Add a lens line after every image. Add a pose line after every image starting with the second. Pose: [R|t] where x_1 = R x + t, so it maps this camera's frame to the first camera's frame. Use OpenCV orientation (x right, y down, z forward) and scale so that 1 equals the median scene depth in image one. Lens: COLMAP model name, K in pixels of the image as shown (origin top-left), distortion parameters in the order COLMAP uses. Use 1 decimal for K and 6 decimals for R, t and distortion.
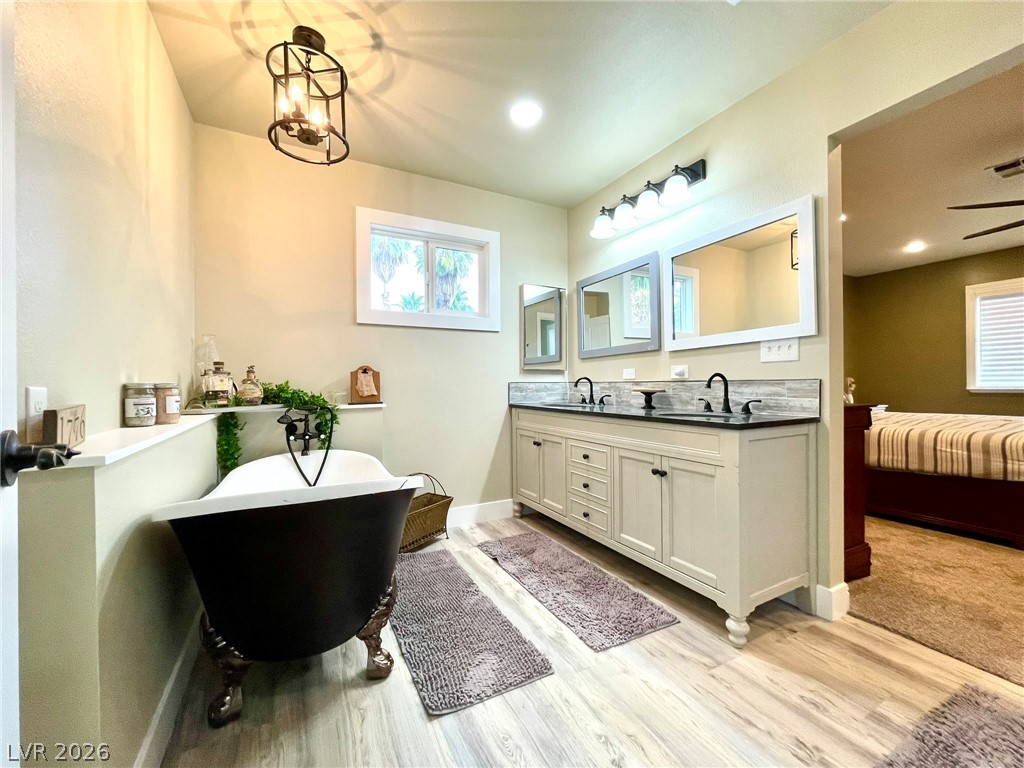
lens RADIAL K [[413.5, 0, 512.0], [0, 413.5, 384.0], [0, 0, 1]] dist [-0.000366, -0.000054]
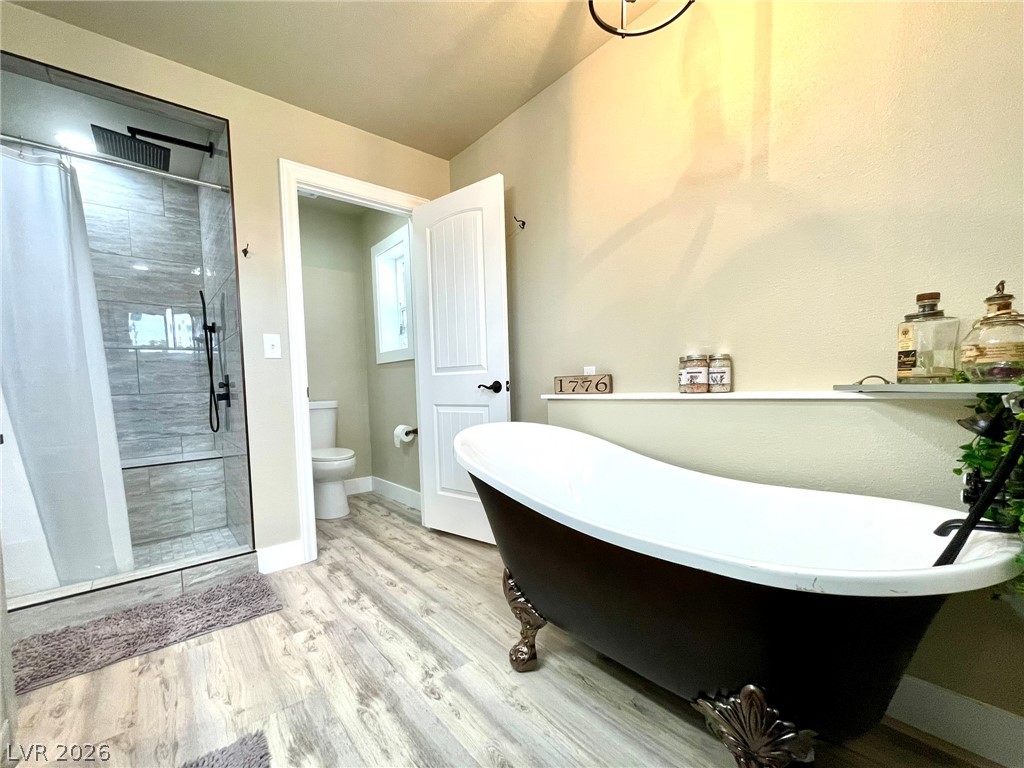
lens RADIAL K [[416.6, 0, 510.0], [0, 416.6, 405.2], [0, 0, 1]] dist [-0.001113, -0.000137]
pose [[-0.976034, 0.053064, -0.211048, -0.074955], [0.042322, 0.997584, 0.055096, 0.028555], [0.213461, 0.044844, -0.975922, 1.216270]]
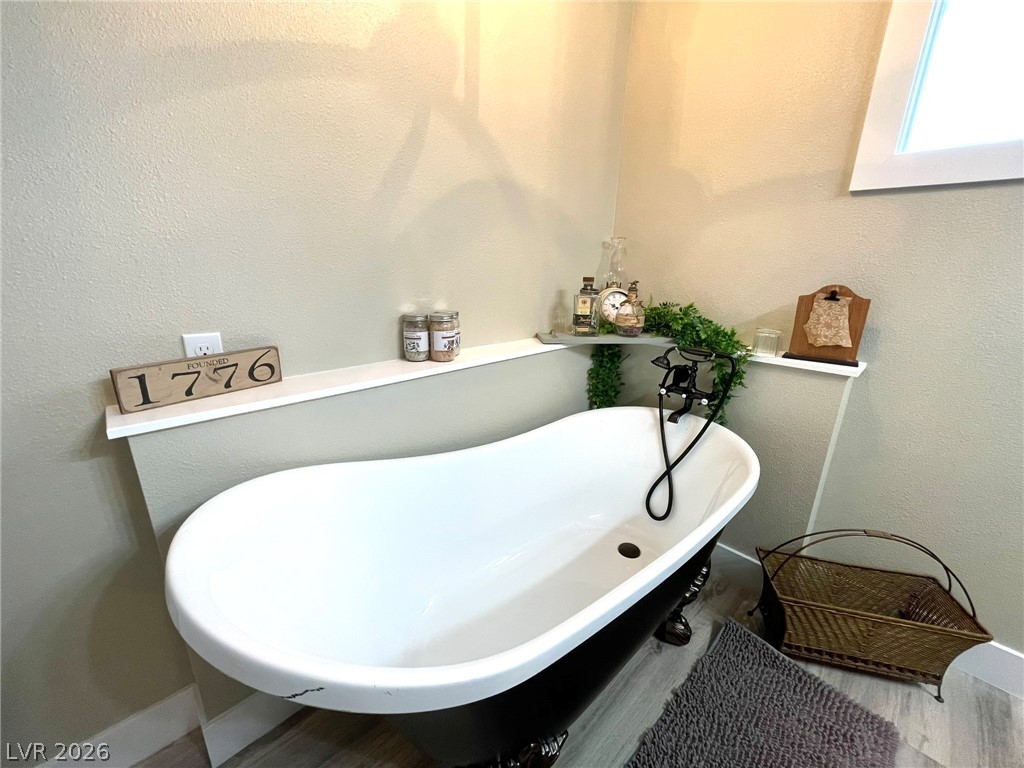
lens RADIAL K [[413.5, 0, 512.0], [0, 413.5, 384.0], [0, 0, 1]] dist [-0.000366, -0.000054]
pose [[0.261817, 0.290309, -0.920420, 0.032908], [-0.022896, 0.955287, 0.294793, -0.076675], [0.964846, -0.056108, 0.256757, 0.562479]]
